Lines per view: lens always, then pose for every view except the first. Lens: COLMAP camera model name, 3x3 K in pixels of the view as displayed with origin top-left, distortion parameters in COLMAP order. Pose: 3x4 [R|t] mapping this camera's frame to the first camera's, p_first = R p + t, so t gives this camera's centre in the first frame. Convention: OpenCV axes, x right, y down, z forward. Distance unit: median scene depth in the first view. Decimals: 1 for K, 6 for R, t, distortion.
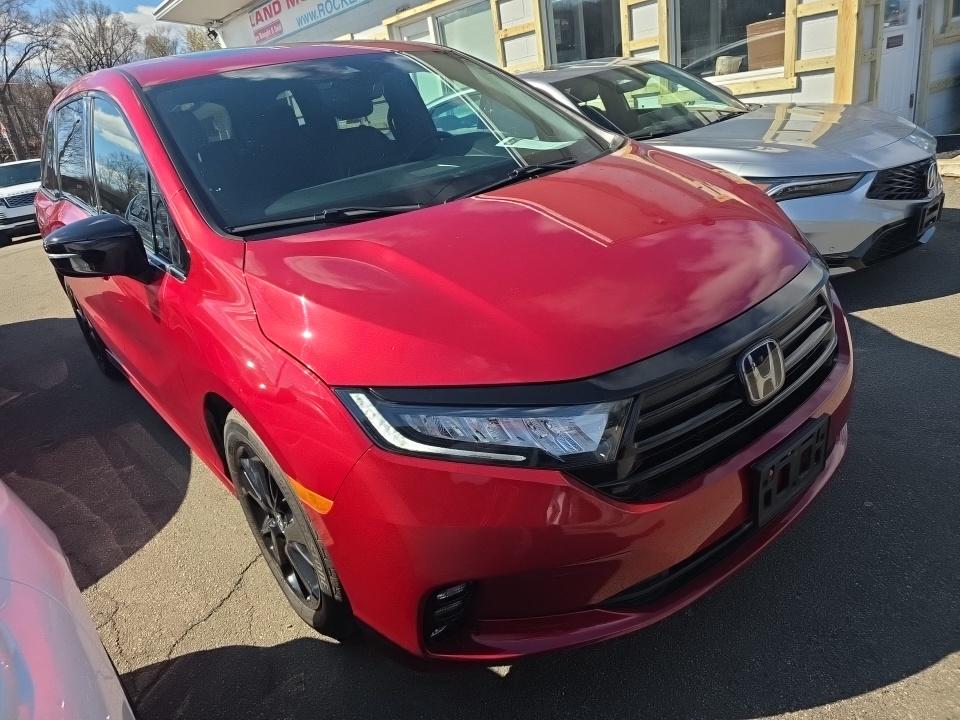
lens RADIAL K [[658.1, 0, 480.0], [0, 658.1, 360.0], [0, 0, 1]] dist [0.040937, -0.036884]
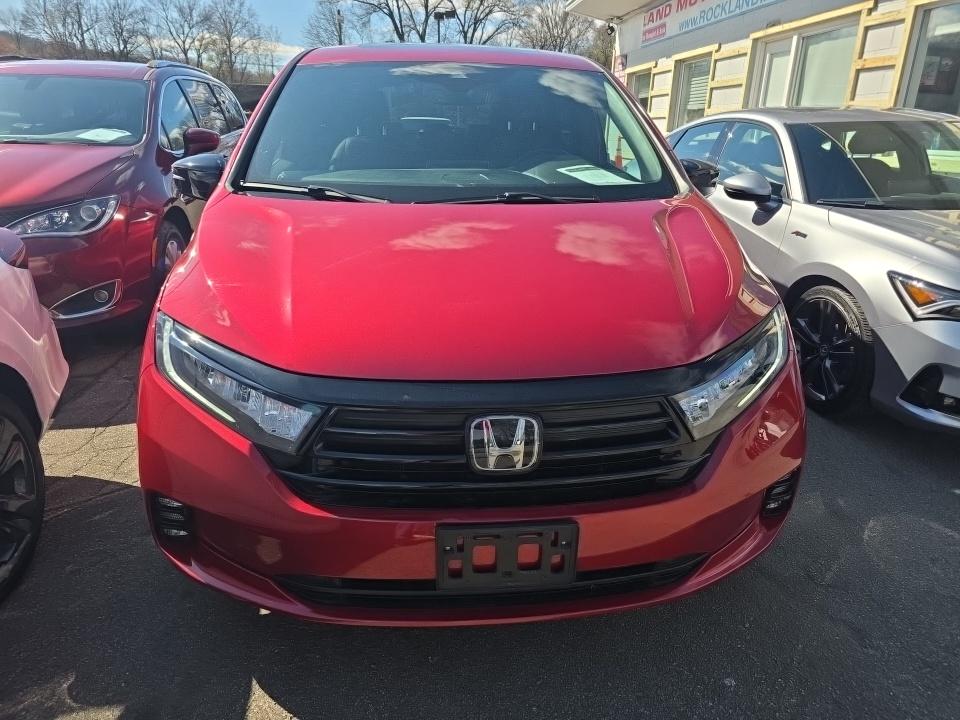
lens RADIAL K [[658.1, 0, 480.0], [0, 658.1, 360.0], [0, 0, 1]] dist [0.040937, -0.036884]
pose [[0.822795, 0.338338, -0.456657, 0.122869], [-0.337966, 0.937268, 0.085483, -0.025798], [0.456932, 0.084000, 0.885527, 0.022490]]
